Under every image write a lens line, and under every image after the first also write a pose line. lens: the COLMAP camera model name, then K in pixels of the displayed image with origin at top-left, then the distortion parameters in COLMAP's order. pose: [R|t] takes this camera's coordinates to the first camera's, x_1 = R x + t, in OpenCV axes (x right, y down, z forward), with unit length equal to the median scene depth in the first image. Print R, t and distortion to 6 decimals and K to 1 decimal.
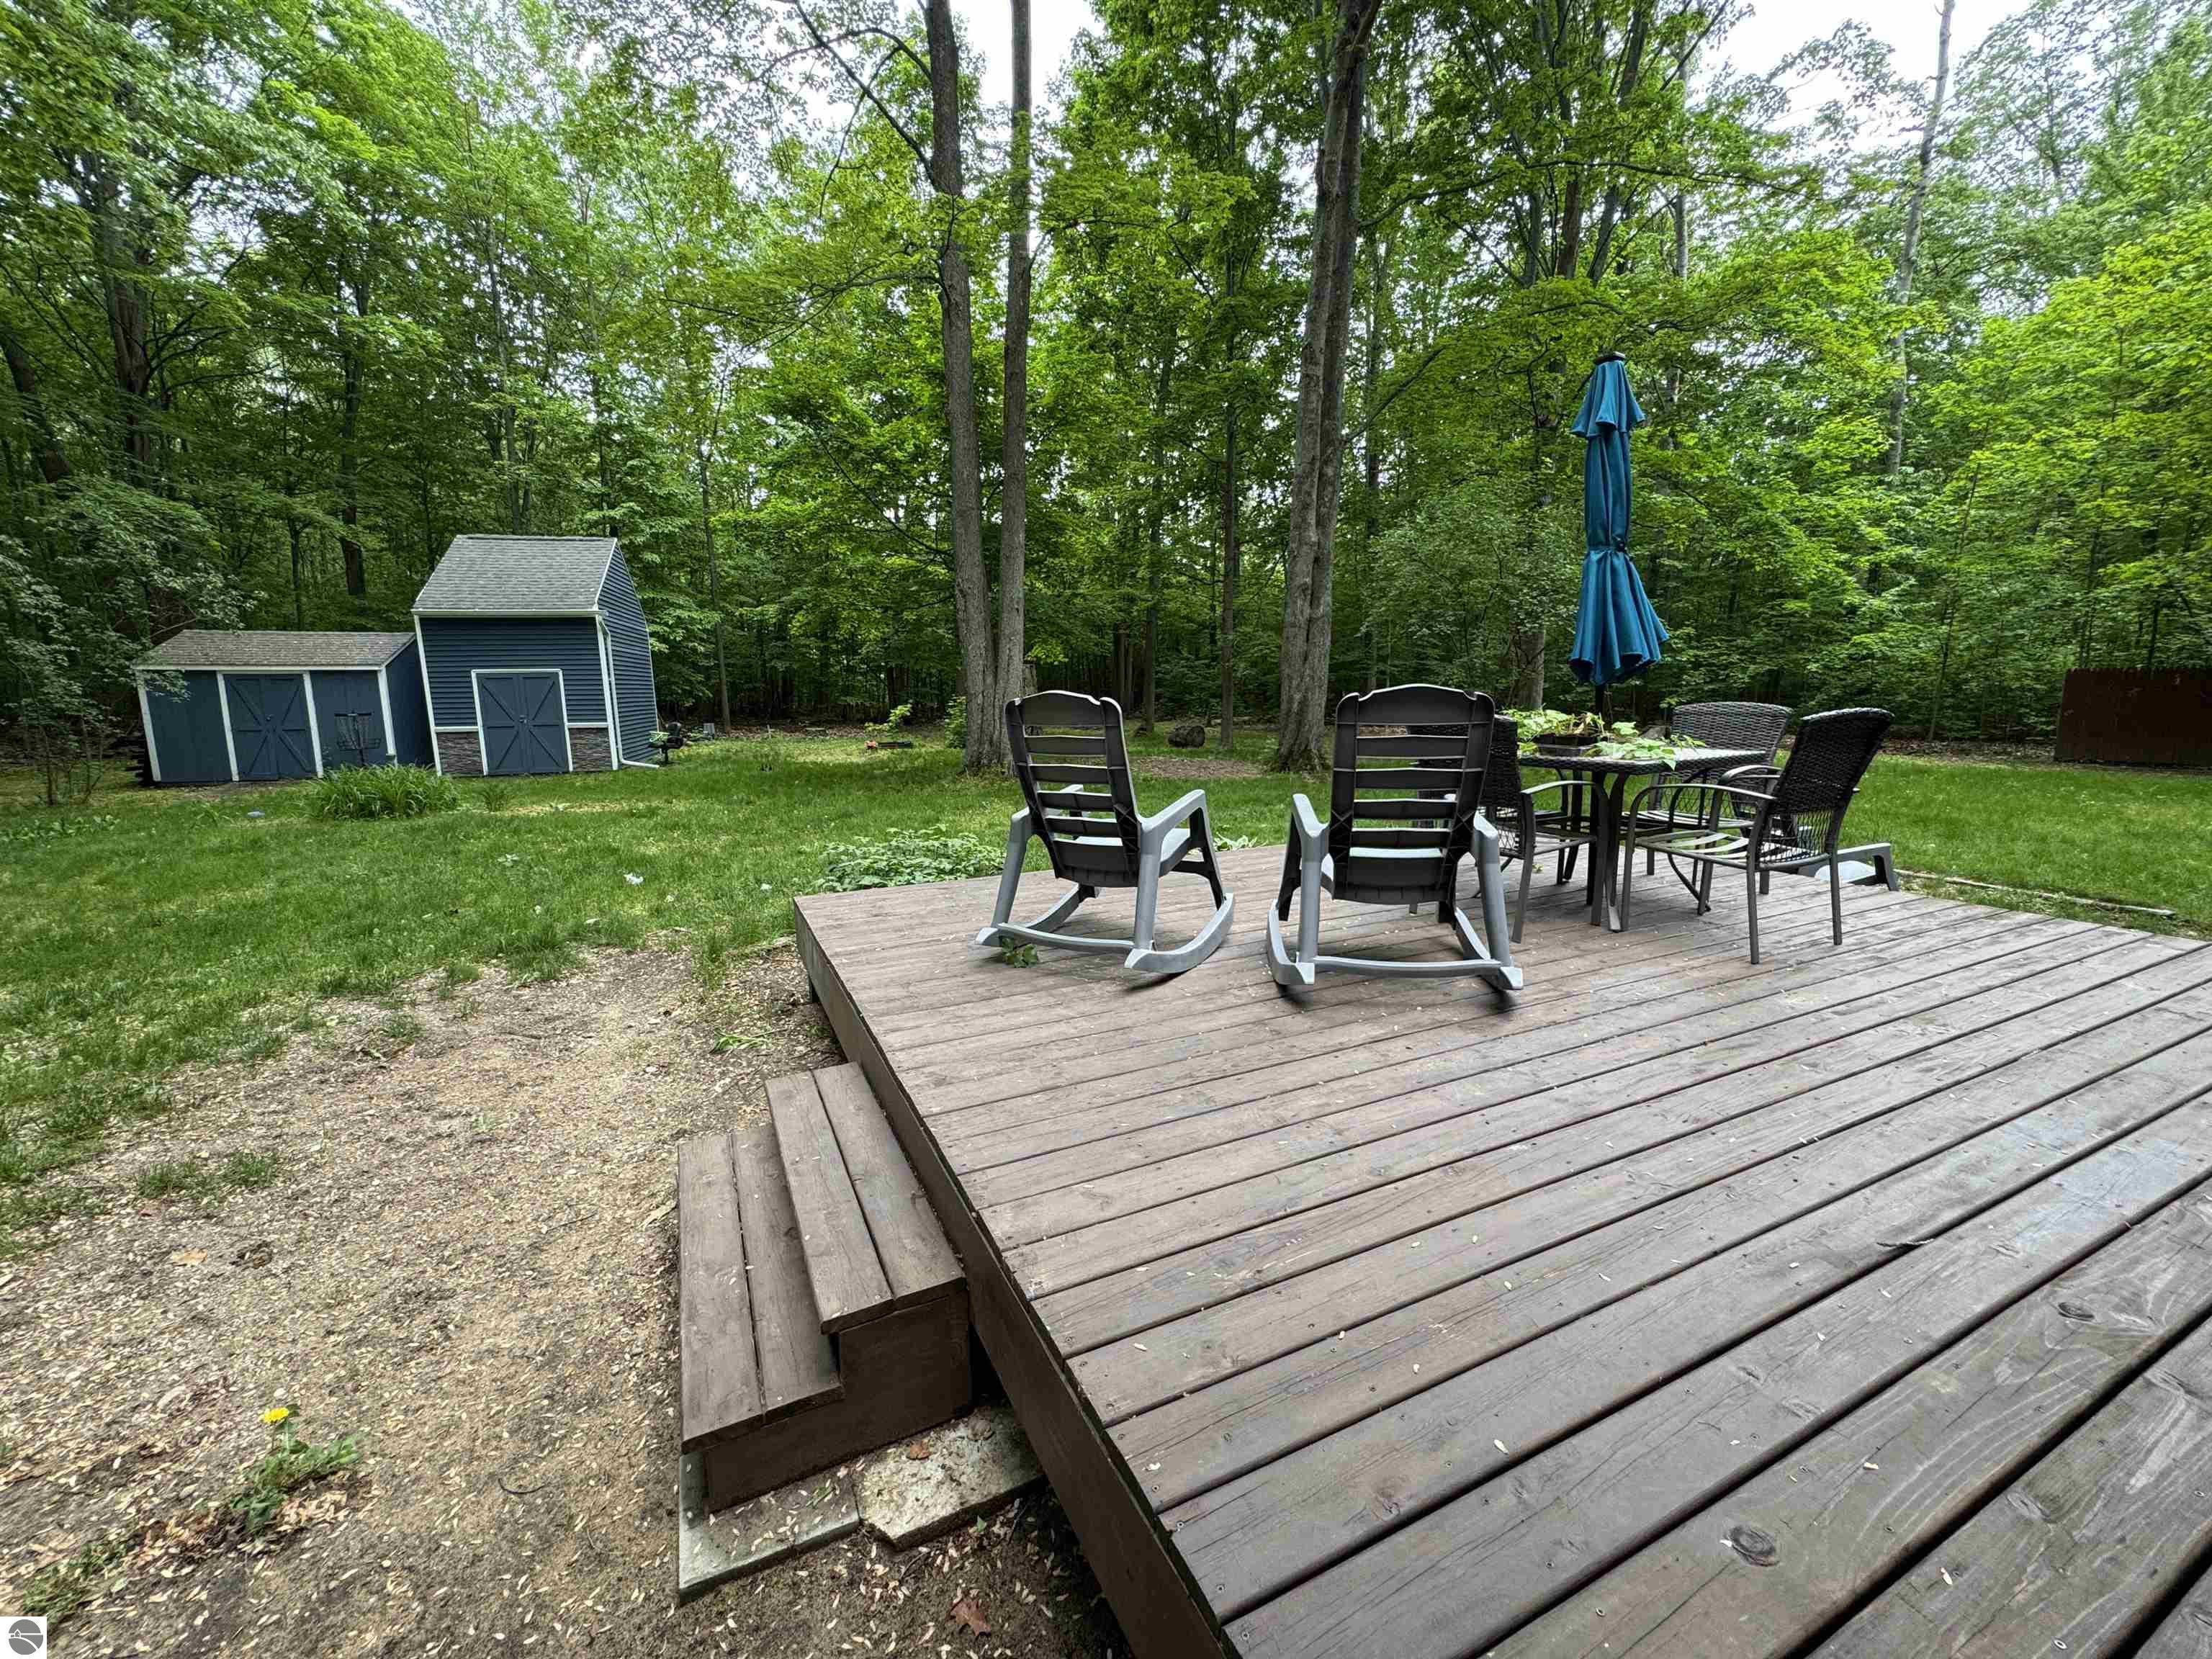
lens RADIAL K [[873.7, 0, 1103.0], [0, 873.7, 820.0], [0, 0, 1]] dist [0.000224, 0.000354]
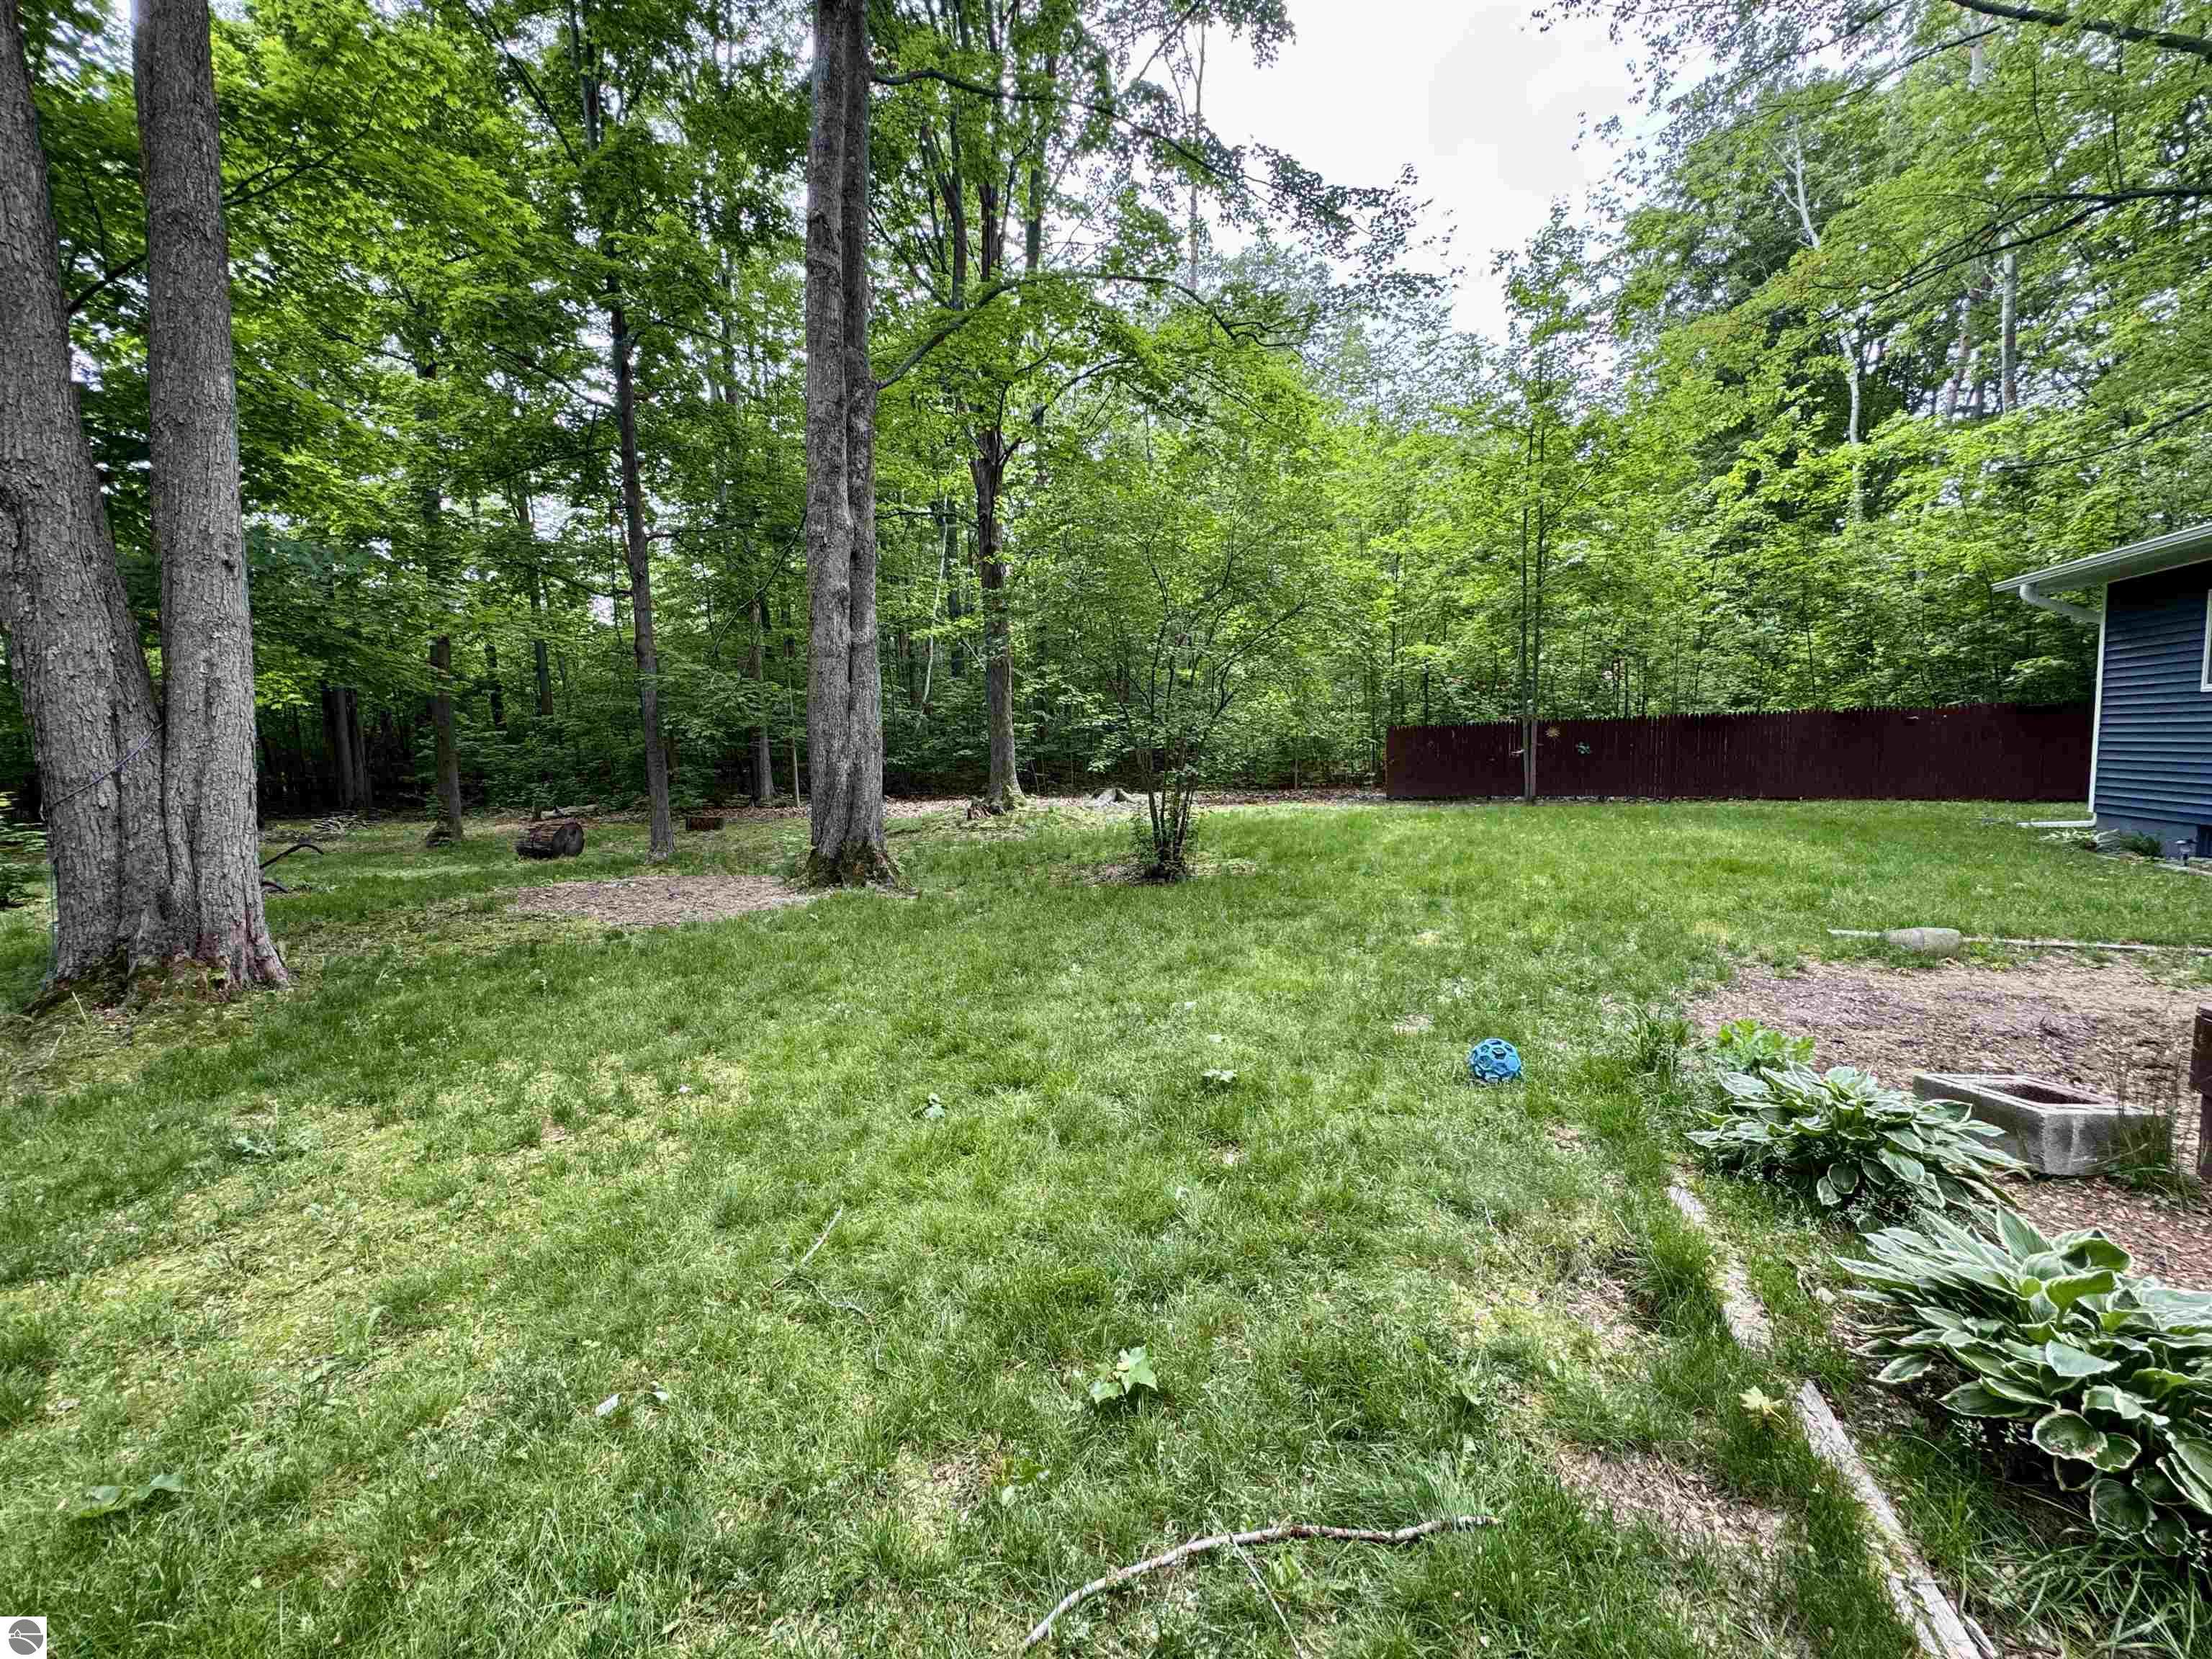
lens RADIAL K [[884.8, 0, 1106.0], [0, 884.8, 829.5], [0, 0, 1]] dist [-0.001797, 0.000529]
pose [[0.718934, -0.078511, 0.690630, -0.083778], [0.130992, 0.991100, -0.023692, -0.052358], [-0.682623, 0.107500, 0.722820, 0.389648]]
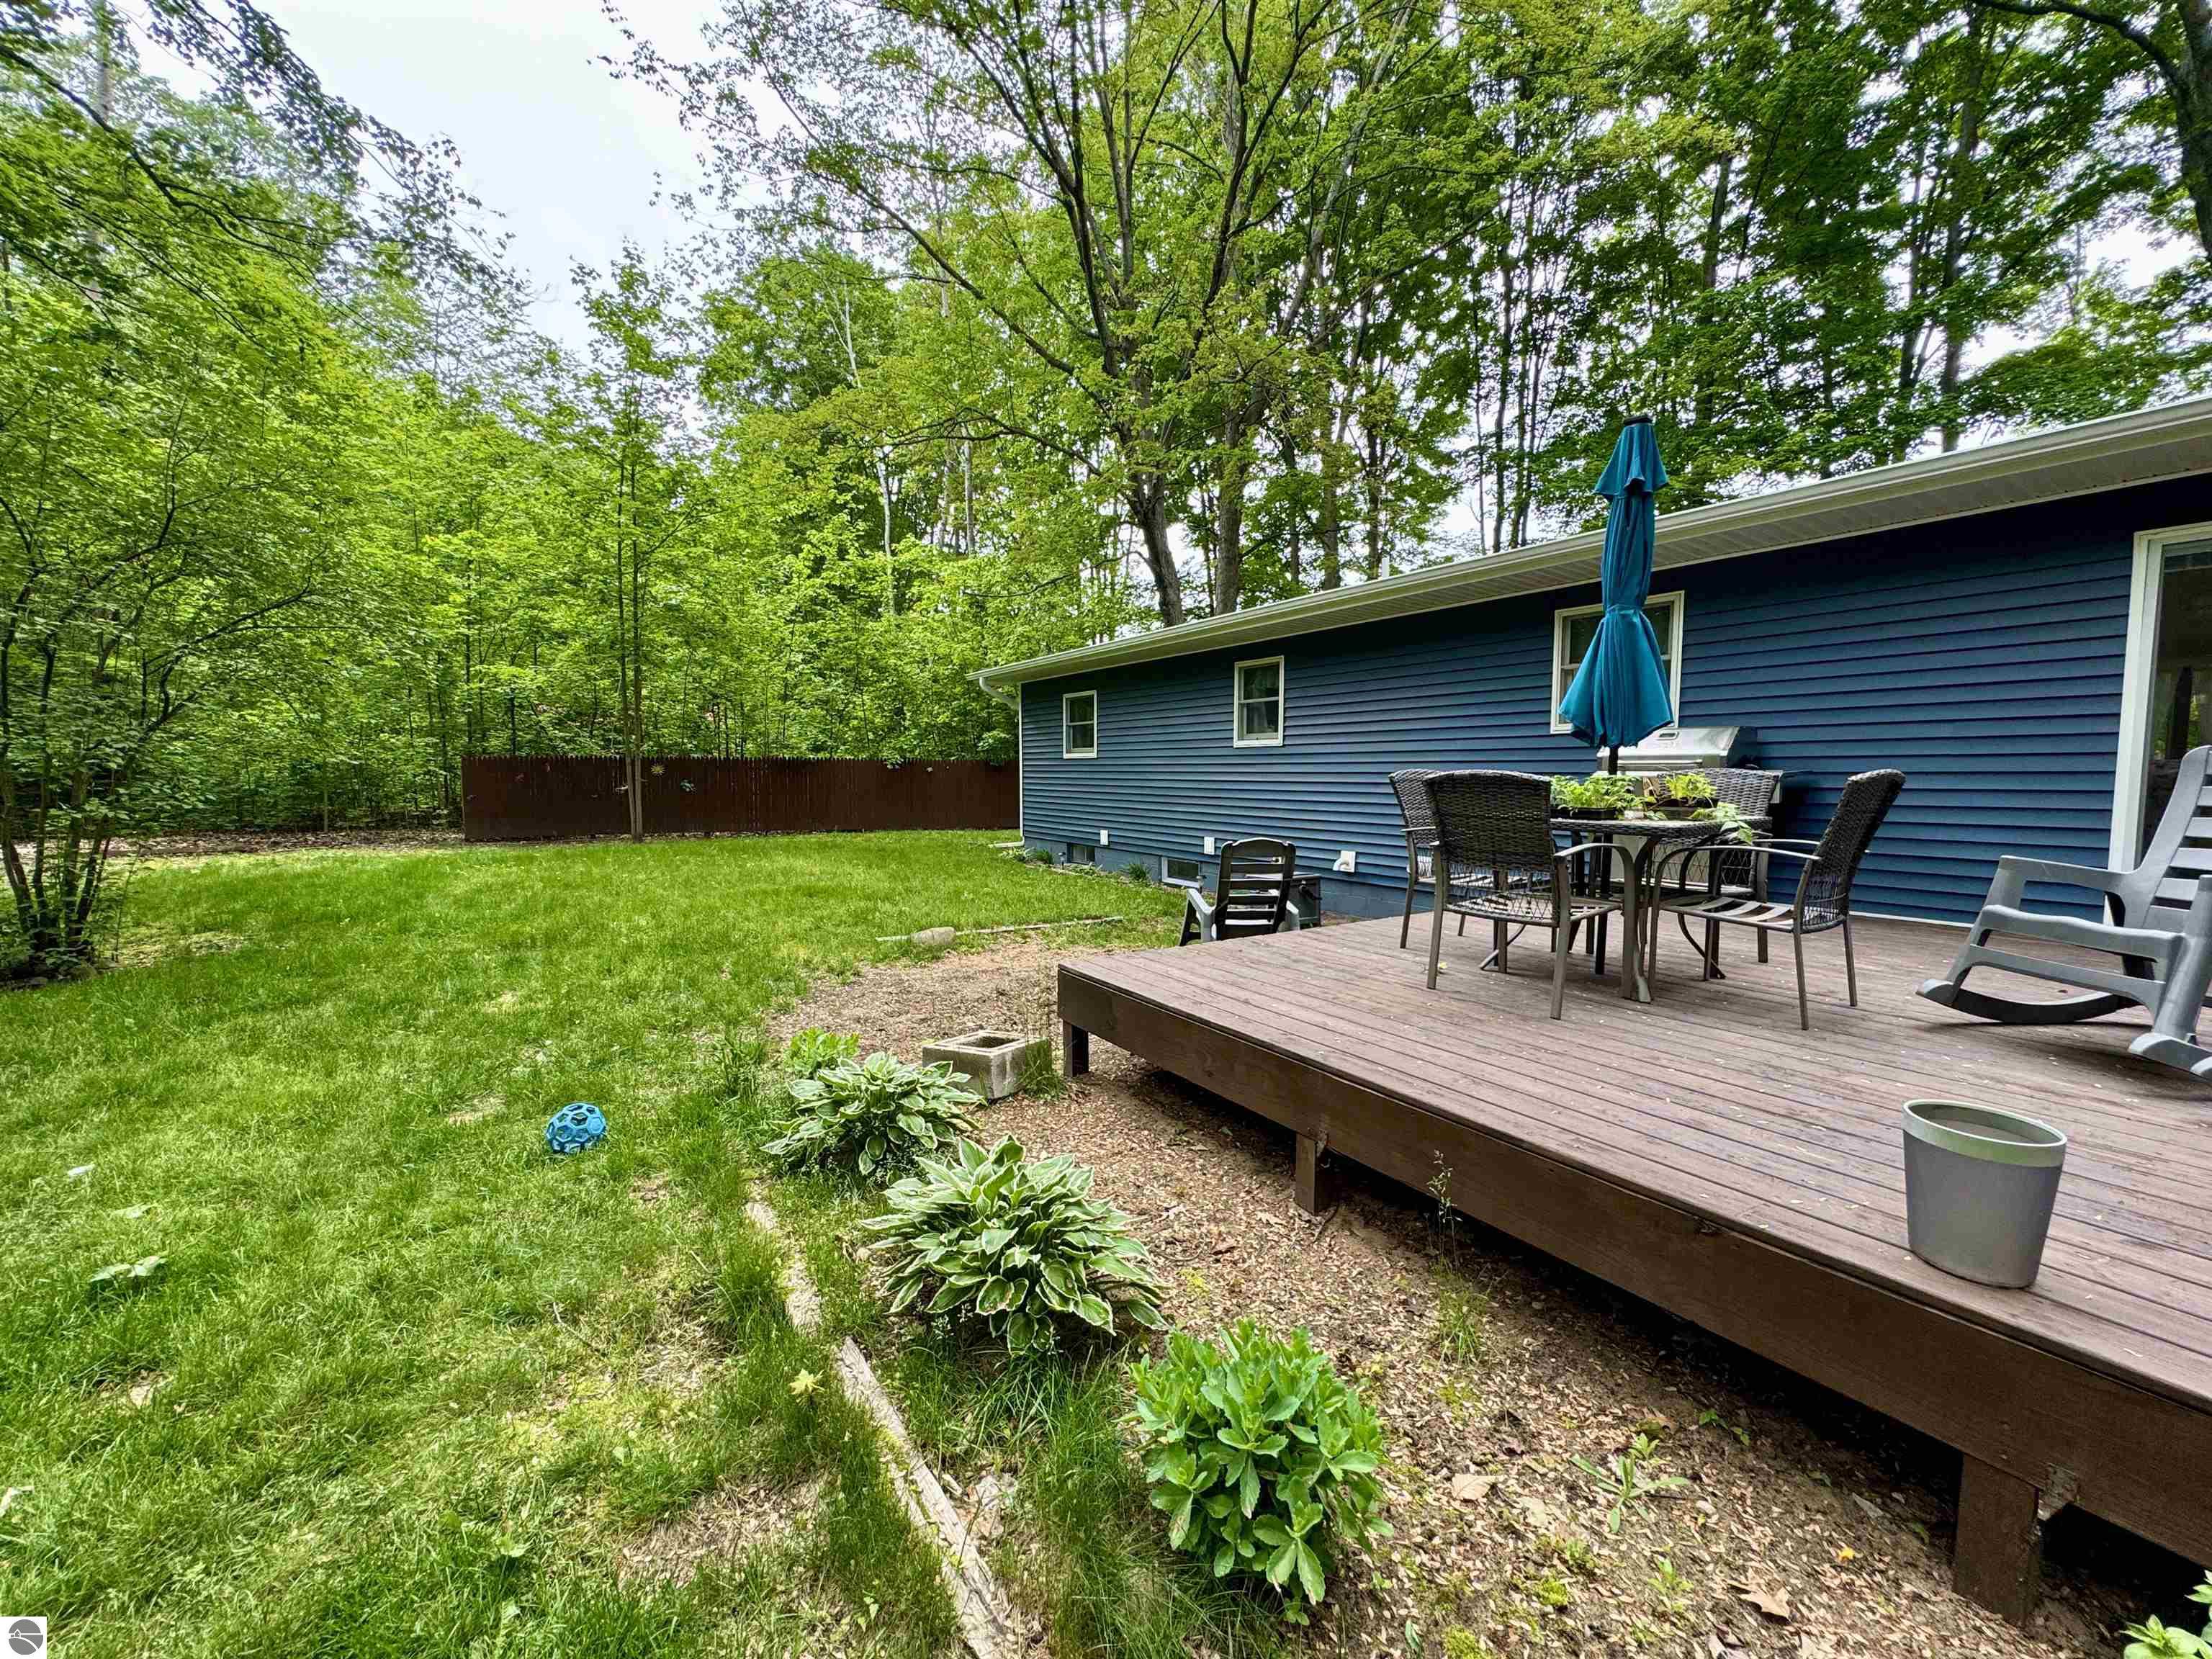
lens RADIAL K [[884.8, 0, 1106.0], [0, 884.8, 829.5], [0, 0, 1]] dist [-0.001797, 0.000529]
pose [[-0.125614, -0.057502, 0.990411, -0.077250], [0.149344, 0.985846, 0.076178, -0.052108], [-0.980774, 0.157481, -0.115249, 0.383170]]
